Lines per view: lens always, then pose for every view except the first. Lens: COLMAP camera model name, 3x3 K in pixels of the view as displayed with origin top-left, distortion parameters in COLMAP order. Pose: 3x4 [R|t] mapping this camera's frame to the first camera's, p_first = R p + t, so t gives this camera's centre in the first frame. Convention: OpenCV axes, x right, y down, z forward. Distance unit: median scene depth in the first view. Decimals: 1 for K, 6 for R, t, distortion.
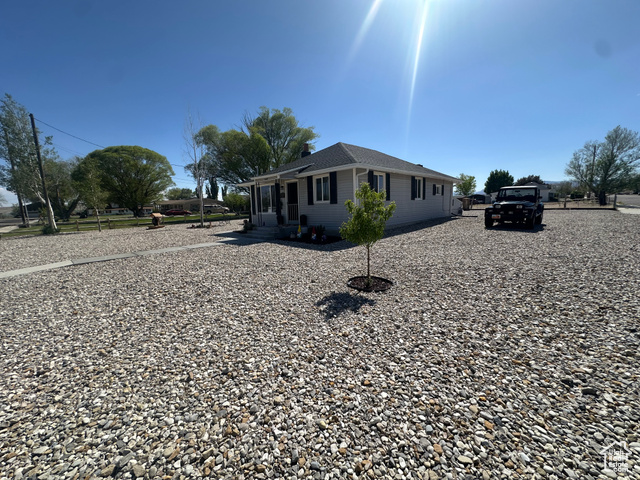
lens RADIAL K [[256.5, 0, 320.7], [0, 256.5, 238.4], [0, 0, 1]] dist [-0.000091, 0.000669]
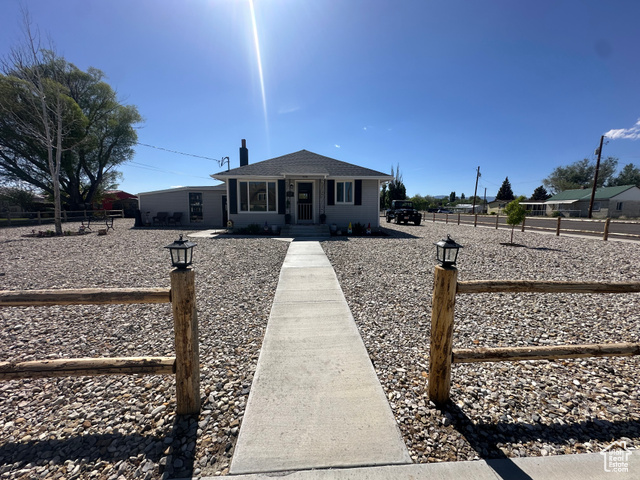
lens RADIAL K [[256.5, 0, 320.2], [0, 256.5, 241.8], [0, 0, 1]] dist [-0.000091, 0.000669]
pose [[0.657633, -0.065190, 0.750513, -0.833295], [0.077234, 0.996834, 0.018910, 0.003458], [-0.749369, 0.045529, 0.660585, 0.268120]]
